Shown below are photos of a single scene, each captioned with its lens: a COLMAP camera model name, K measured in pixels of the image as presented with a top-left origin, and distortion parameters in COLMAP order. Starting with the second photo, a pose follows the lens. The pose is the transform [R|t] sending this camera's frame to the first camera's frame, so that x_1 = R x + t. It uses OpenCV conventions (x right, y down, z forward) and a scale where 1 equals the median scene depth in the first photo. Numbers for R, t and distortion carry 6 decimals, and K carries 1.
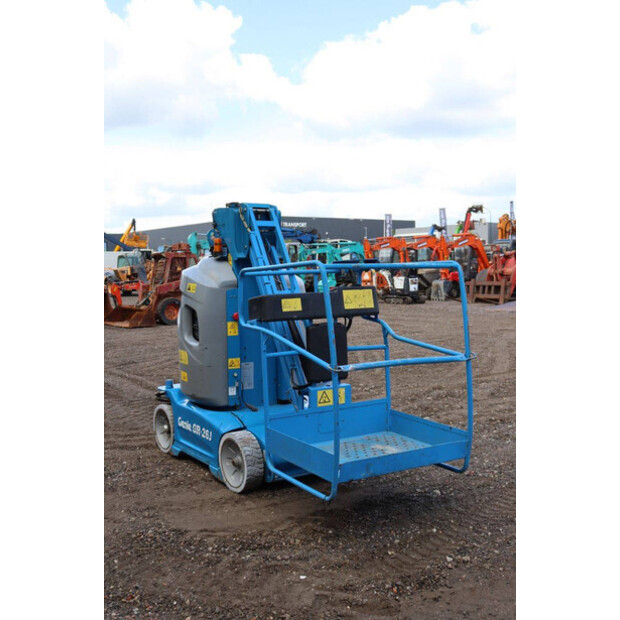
lens RADIAL K [[670.4, 0, 310.0], [0, 670.4, 310.0], [0, 0, 1]] dist [-0.016851, 0.000835]
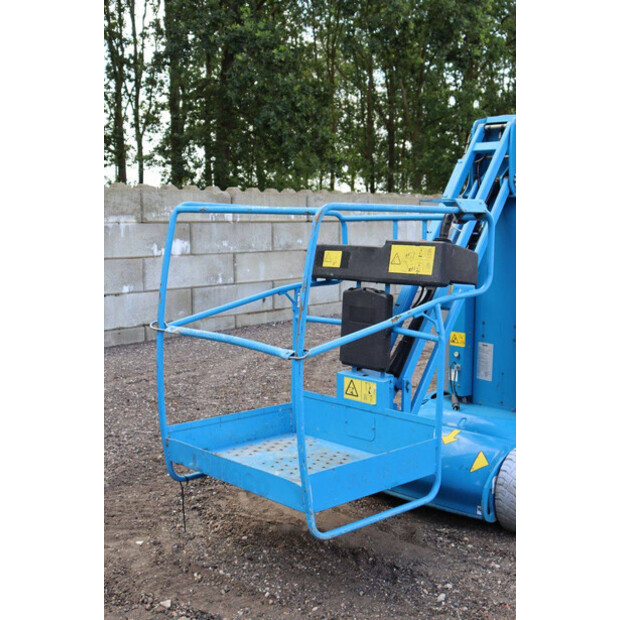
lens RADIAL K [[857.2, 0, 310.0], [0, 857.2, 310.0], [0, 0, 1]] dist [0.064194, 0.054872]
pose [[0.212818, 0.123977, -0.969195, 0.855082], [-0.065818, 0.991484, 0.112375, -0.053917], [0.974872, 0.039875, 0.219166, 0.697533]]
